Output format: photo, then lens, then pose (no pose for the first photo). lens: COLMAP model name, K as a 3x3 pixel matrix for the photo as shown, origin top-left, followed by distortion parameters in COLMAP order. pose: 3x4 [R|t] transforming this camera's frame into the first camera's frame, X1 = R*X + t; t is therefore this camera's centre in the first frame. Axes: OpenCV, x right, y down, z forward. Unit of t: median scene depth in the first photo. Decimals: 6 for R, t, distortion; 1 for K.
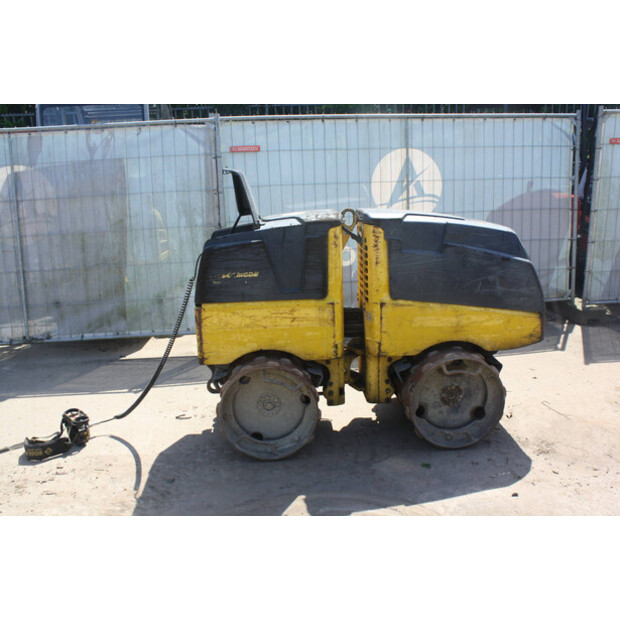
lens RADIAL K [[589.8, 0, 310.4], [0, 589.8, 312.2], [0, 0, 1]] dist [-0.109010, 0.000000]
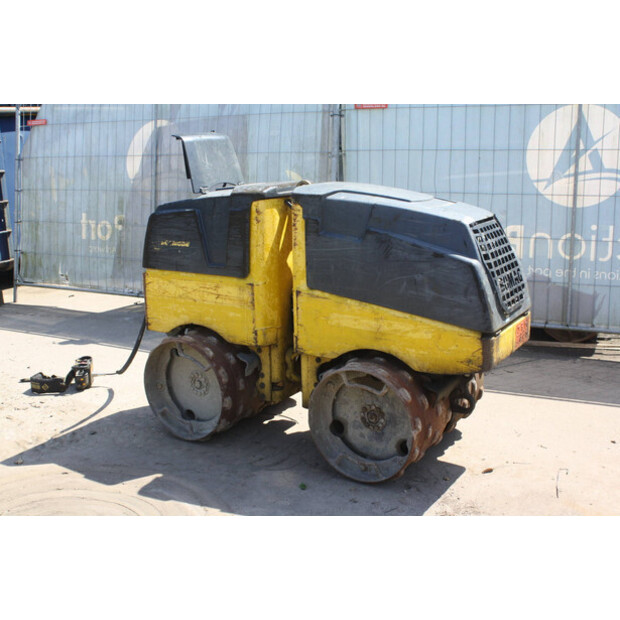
lens RADIAL K [[769.4, 0, 310.1], [0, 769.4, 310.8], [0, 0, 1]] dist [-0.076723, 0.000000]
pose [[0.821393, 0.142634, -0.552240, 0.759254], [-0.139449, 0.989063, 0.048044, -0.043529], [0.553053, 0.037547, 0.832300, 0.065473]]
